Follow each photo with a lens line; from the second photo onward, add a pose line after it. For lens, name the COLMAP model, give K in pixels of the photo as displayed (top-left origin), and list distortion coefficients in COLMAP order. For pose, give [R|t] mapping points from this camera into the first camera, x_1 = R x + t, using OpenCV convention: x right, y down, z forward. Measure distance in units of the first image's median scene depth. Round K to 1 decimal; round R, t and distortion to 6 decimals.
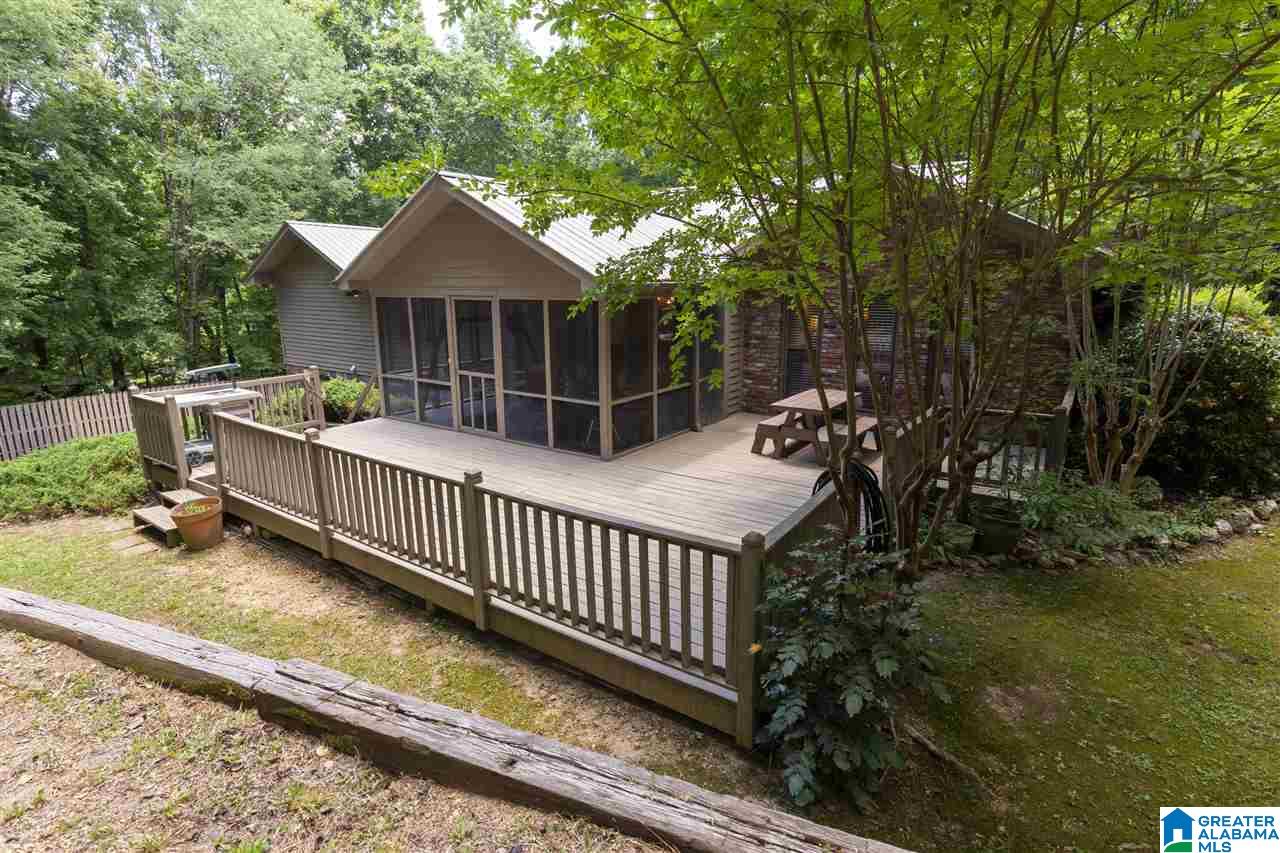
lens RADIAL K [[611.3, 0, 646.4], [0, 611.3, 422.8], [0, 0, 1]] dist [-0.000435, 0.002673]
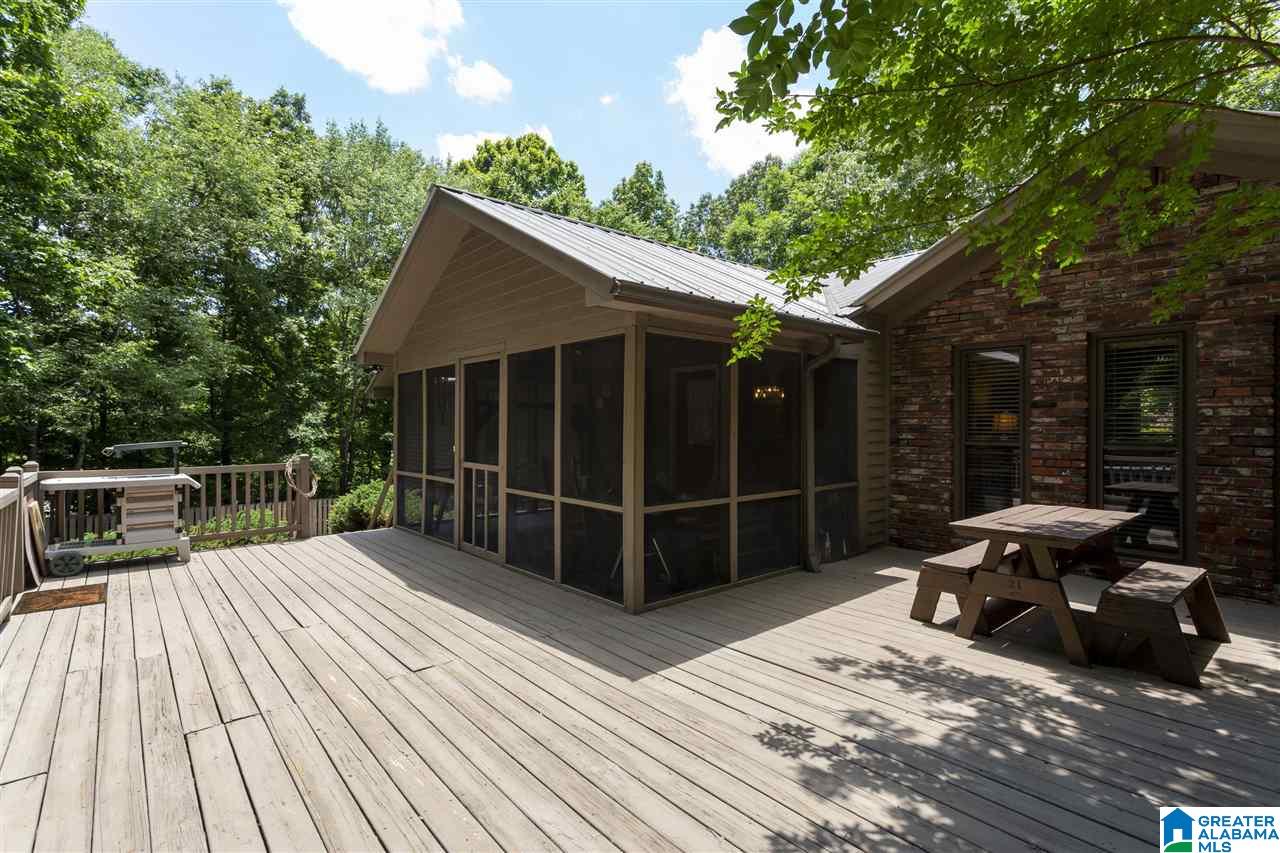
lens RADIAL K [[611.3, 0, 634.0], [0, 611.3, 423.2], [0, 0, 1]] dist [-0.000435, 0.002673]
pose [[0.970978, 0.006038, -0.239092, 0.059668], [-0.057244, 0.976492, -0.207813, 0.007199], [0.232217, 0.215469, 0.948498, 0.377861]]
